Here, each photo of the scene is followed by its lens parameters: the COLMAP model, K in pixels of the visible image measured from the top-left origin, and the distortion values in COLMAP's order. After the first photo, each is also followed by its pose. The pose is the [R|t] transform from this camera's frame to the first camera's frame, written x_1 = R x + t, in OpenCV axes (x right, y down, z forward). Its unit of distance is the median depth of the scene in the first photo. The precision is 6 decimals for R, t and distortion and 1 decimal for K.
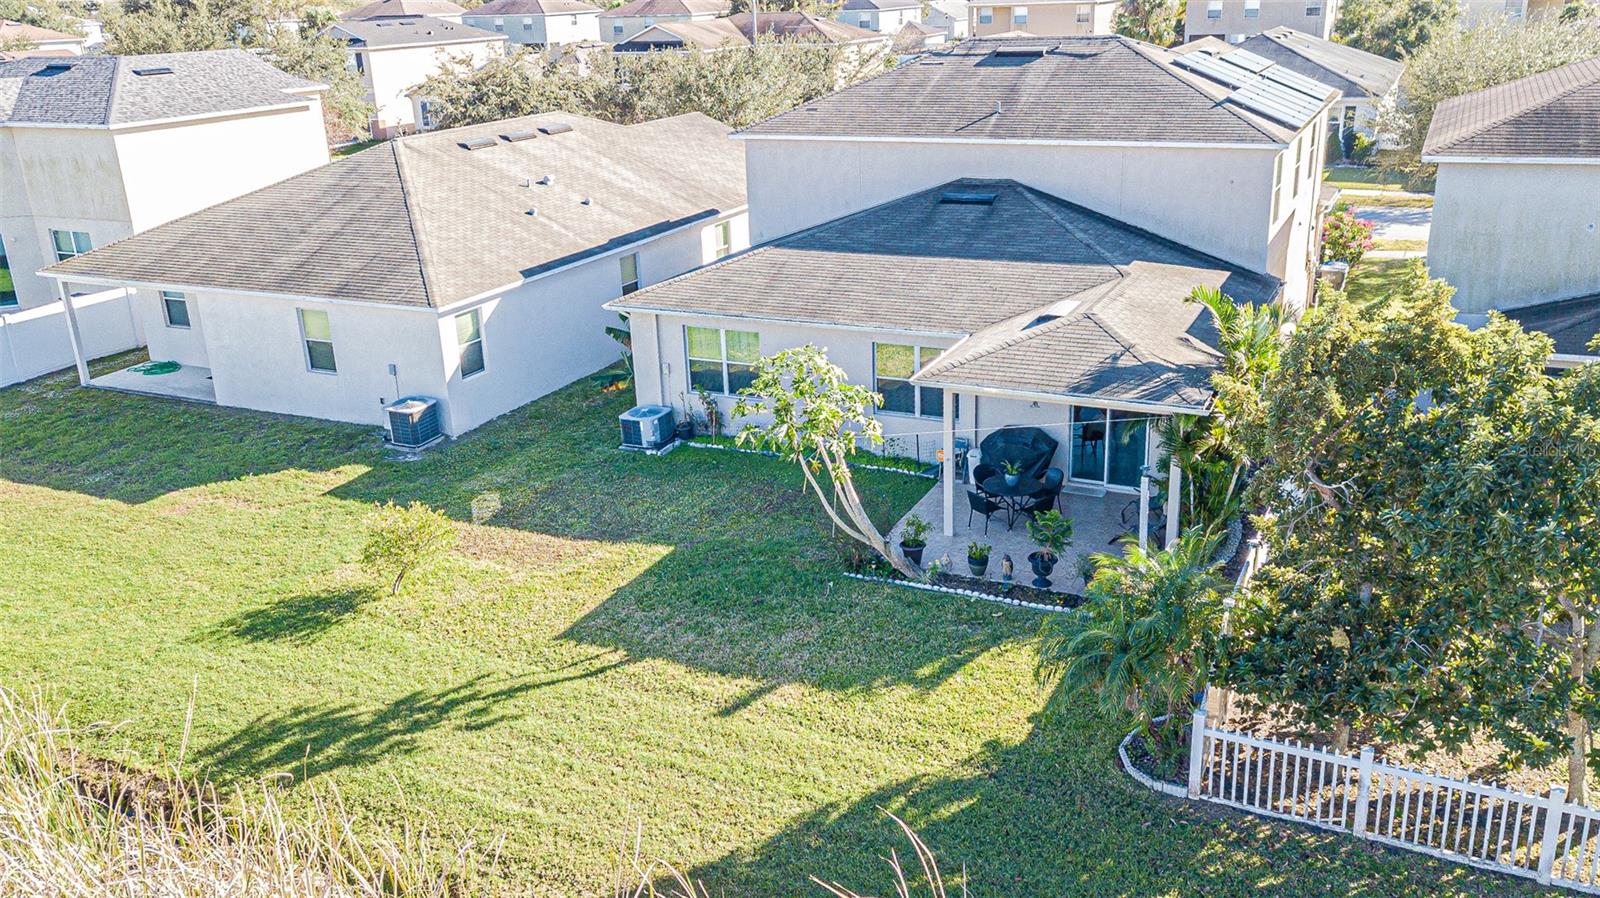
lens RADIAL K [[1323.0, 0, 800.0], [0, 1323.0, 449.0], [0, 0, 1]] dist [0.002501, -0.001865]
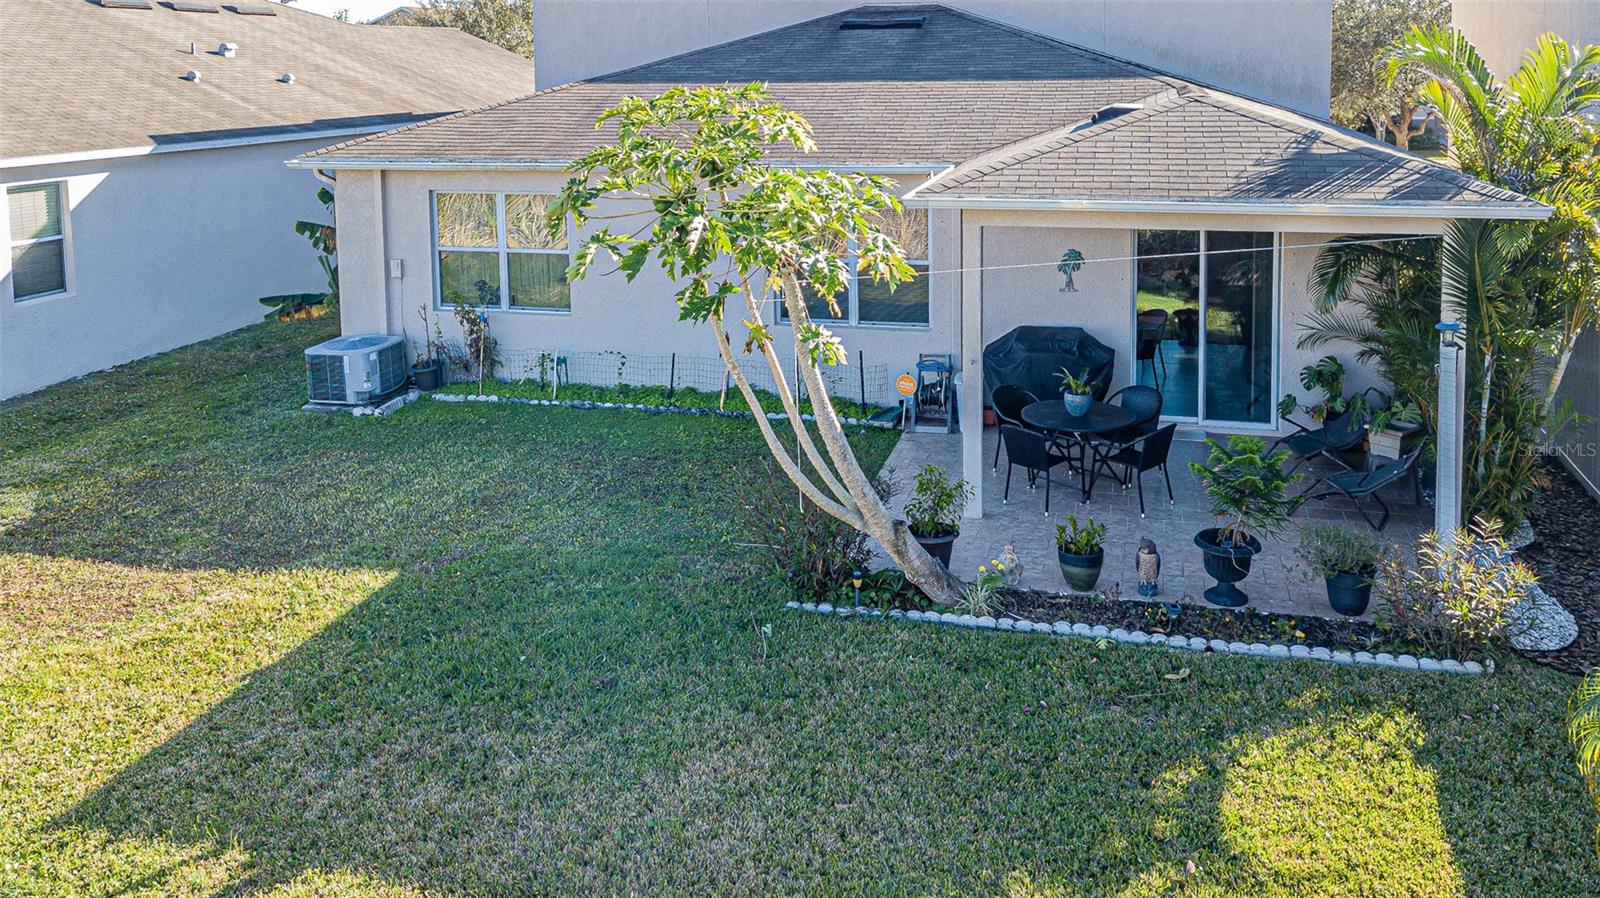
lens RADIAL K [[1303.8, 0, 846.4], [0, 1303.8, 194.8], [0, 0, 1]] dist [-0.009253, -0.007561]
pose [[0.974563, 0.012522, 0.223765, -0.041973], [0.040185, 0.972494, -0.229437, 0.051651], [-0.220483, 0.232592, 0.947253, 0.459519]]
